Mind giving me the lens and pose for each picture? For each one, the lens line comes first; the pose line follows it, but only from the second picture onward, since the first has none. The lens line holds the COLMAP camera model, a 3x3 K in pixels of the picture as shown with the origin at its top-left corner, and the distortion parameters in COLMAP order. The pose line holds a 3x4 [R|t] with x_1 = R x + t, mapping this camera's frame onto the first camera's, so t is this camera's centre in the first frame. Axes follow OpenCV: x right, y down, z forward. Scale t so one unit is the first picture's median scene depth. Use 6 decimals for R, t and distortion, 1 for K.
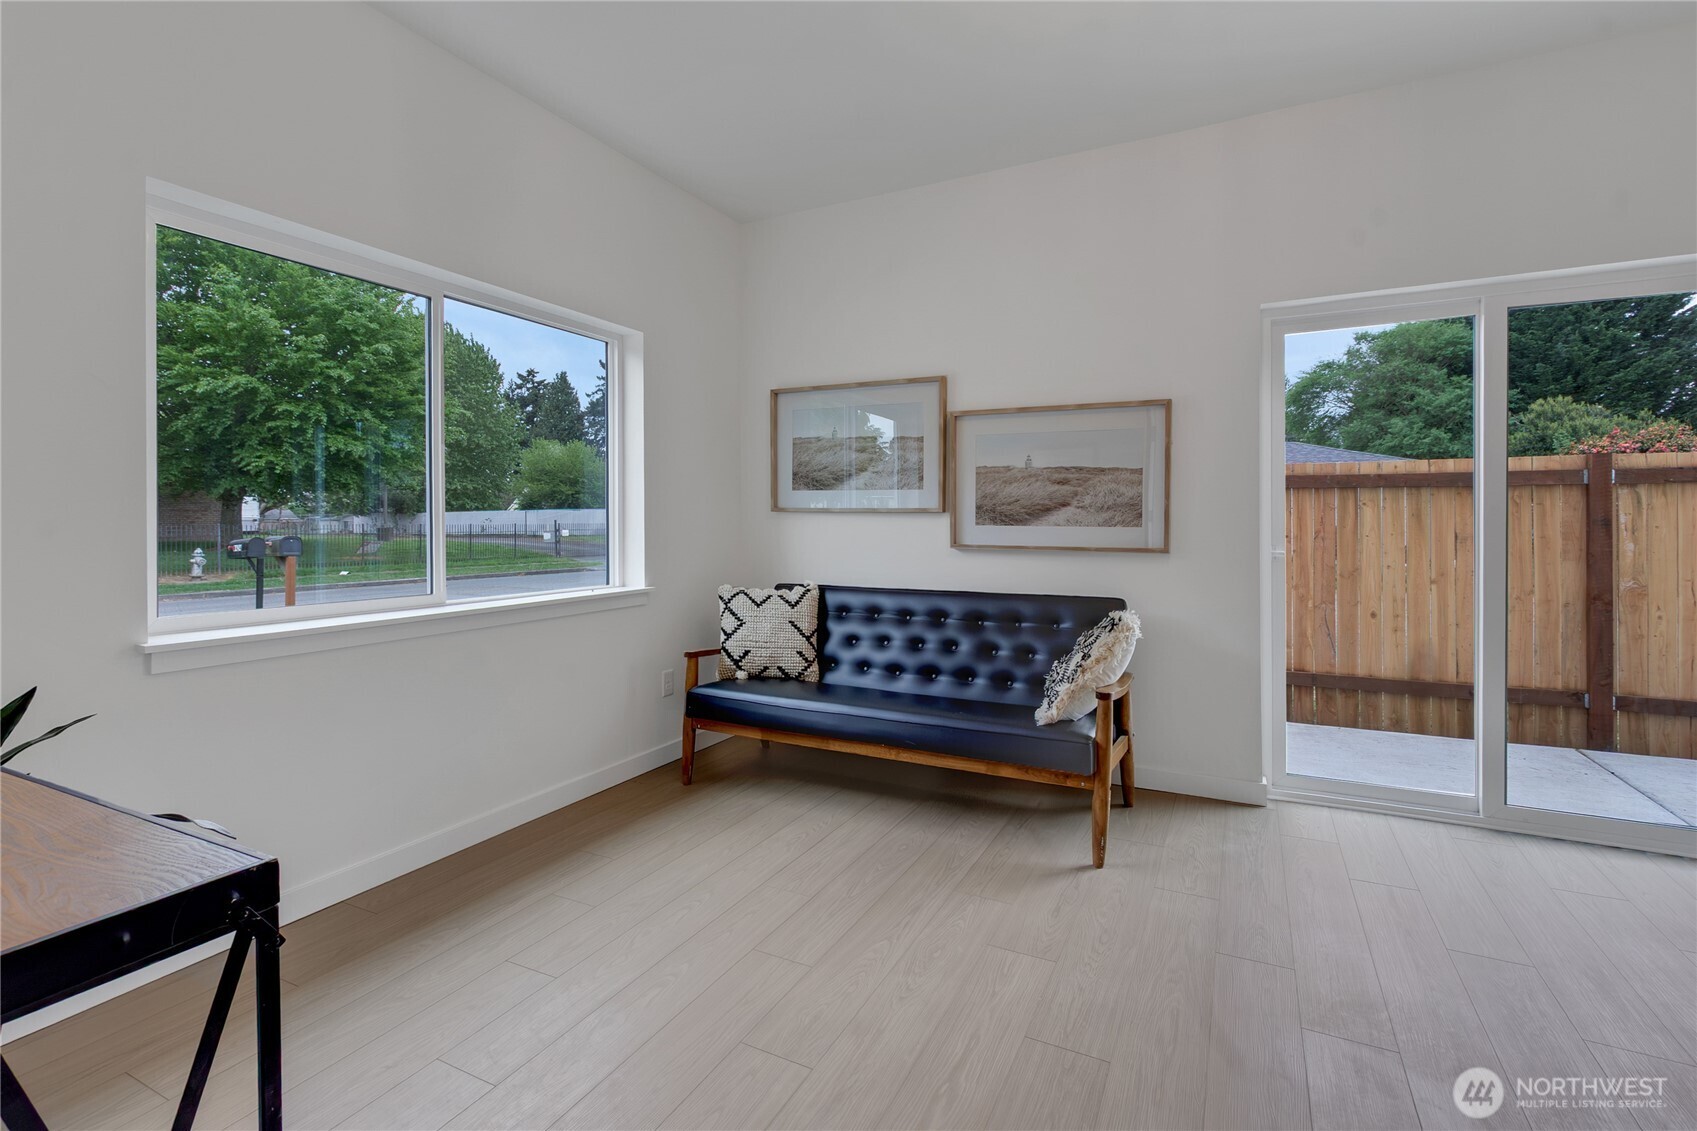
lens RADIAL K [[793.3, 0, 824.0], [0, 793.3, 523.7], [0, 0, 1]] dist [0.002534, 0.001034]
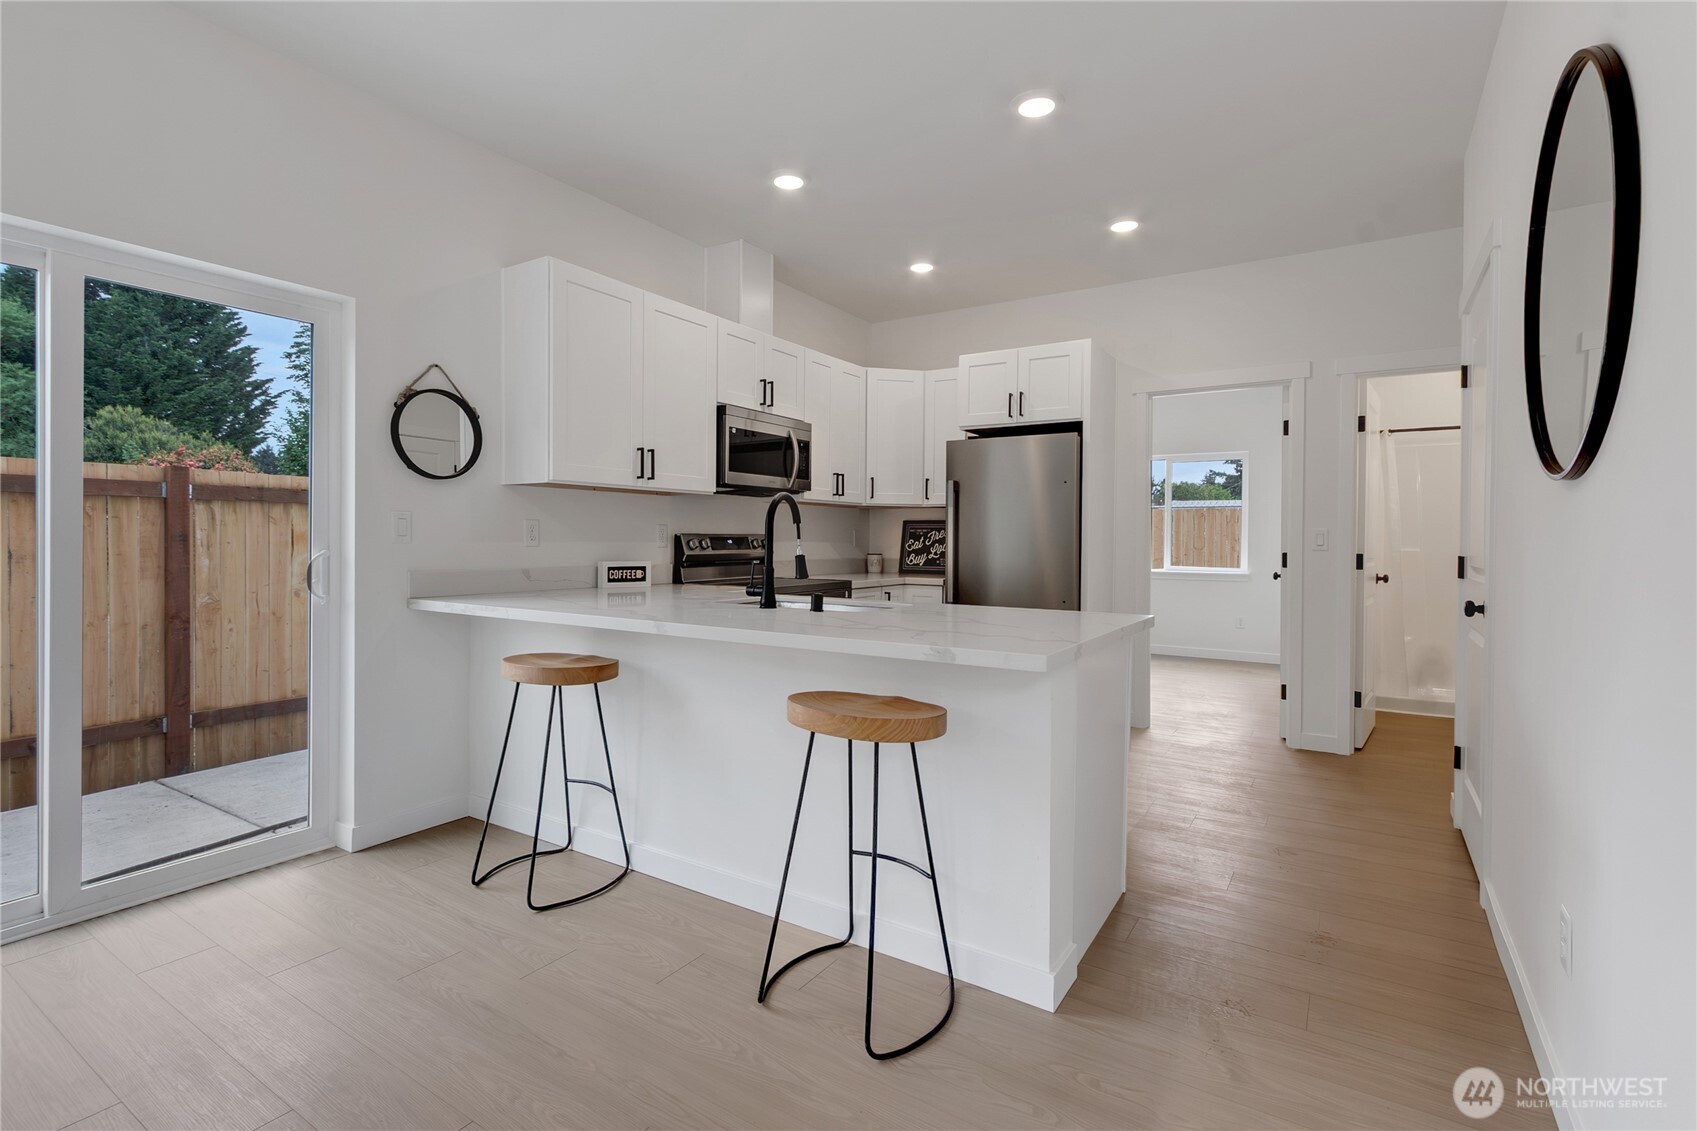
lens RADIAL K [[793.3, 0, 831.6], [0, 793.3, 539.9], [0, 0, 1]] dist [0.002534, 0.001034]
pose [[0.096600, -0.001150, 0.995323, 0.082291], [-0.004607, 0.999988, 0.001602, -0.004304], [-0.995313, -0.004740, 0.096594, 0.107138]]
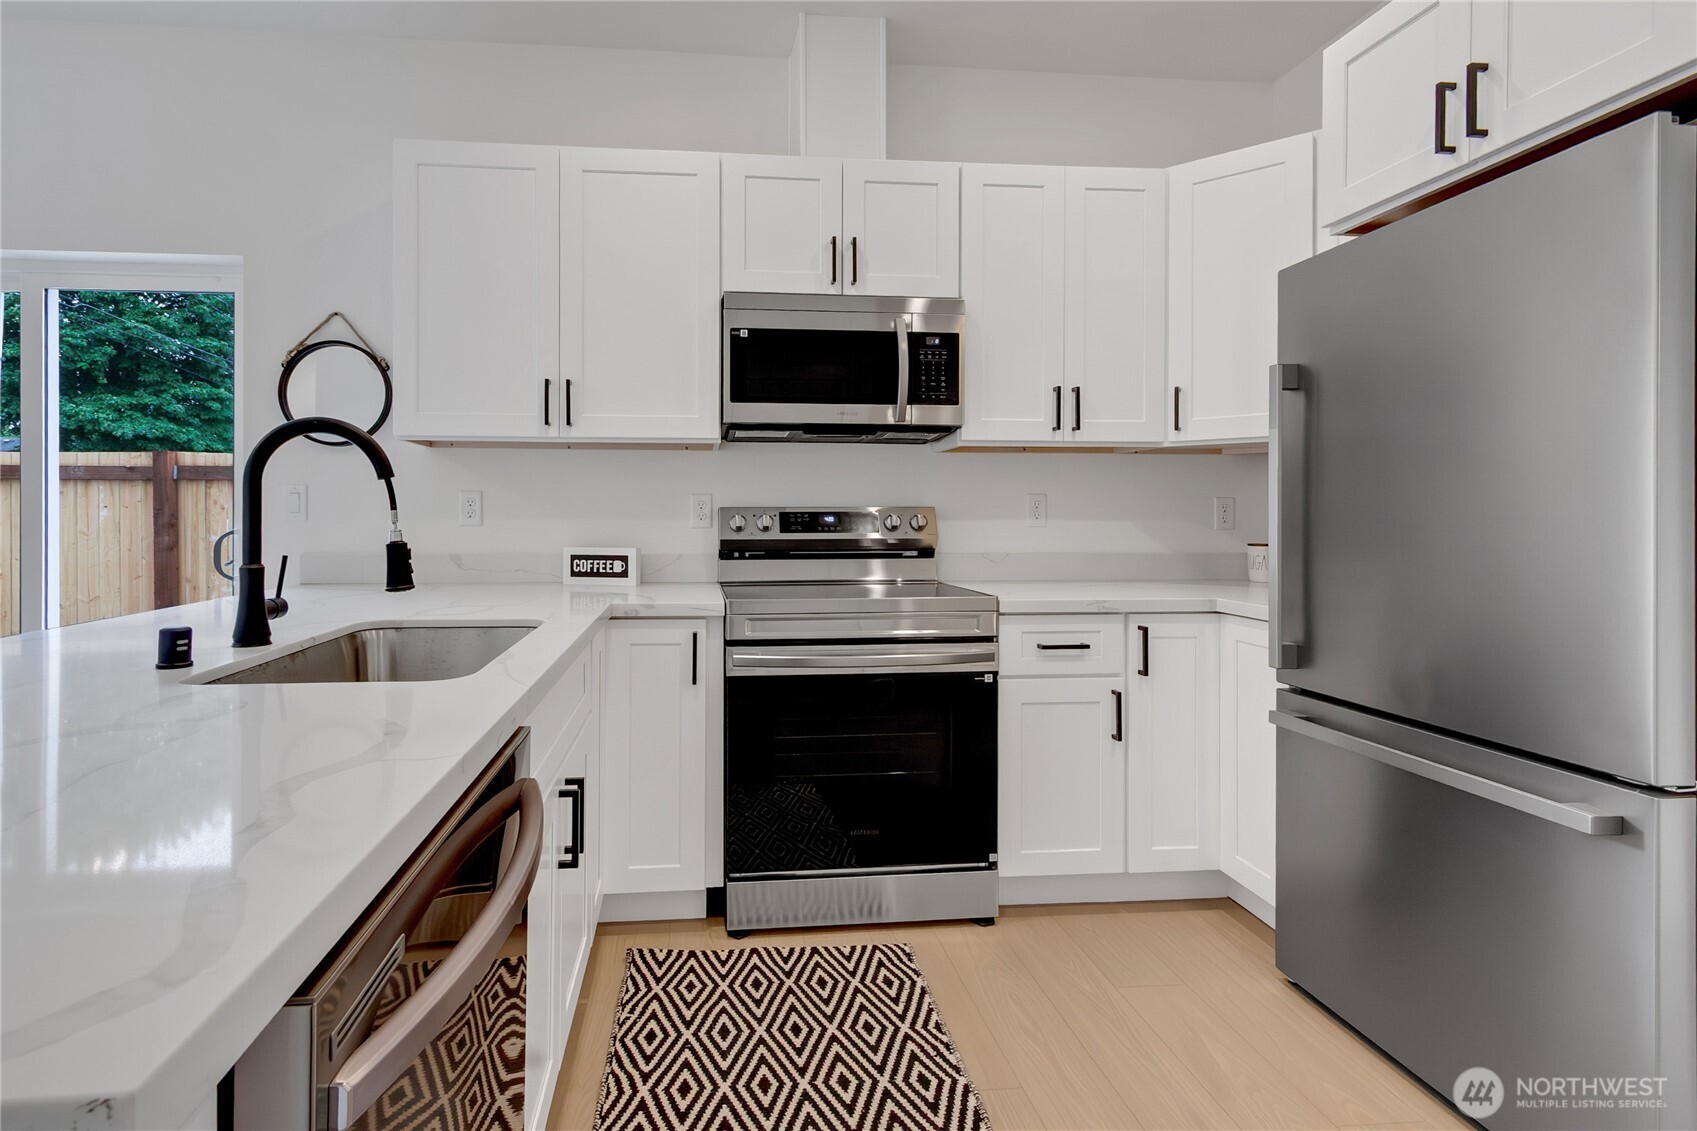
lens RADIAL K [[919.2, 0, 797.1], [0, 919.2, 531.9], [0, 0, 1]] dist [-0.013153, -0.000053]
pose [[0.833033, -0.006825, 0.553182, 0.953826], [0.000933, 0.999940, 0.010932, 0.005426], [-0.553223, -0.008591, 0.832989, -0.424949]]
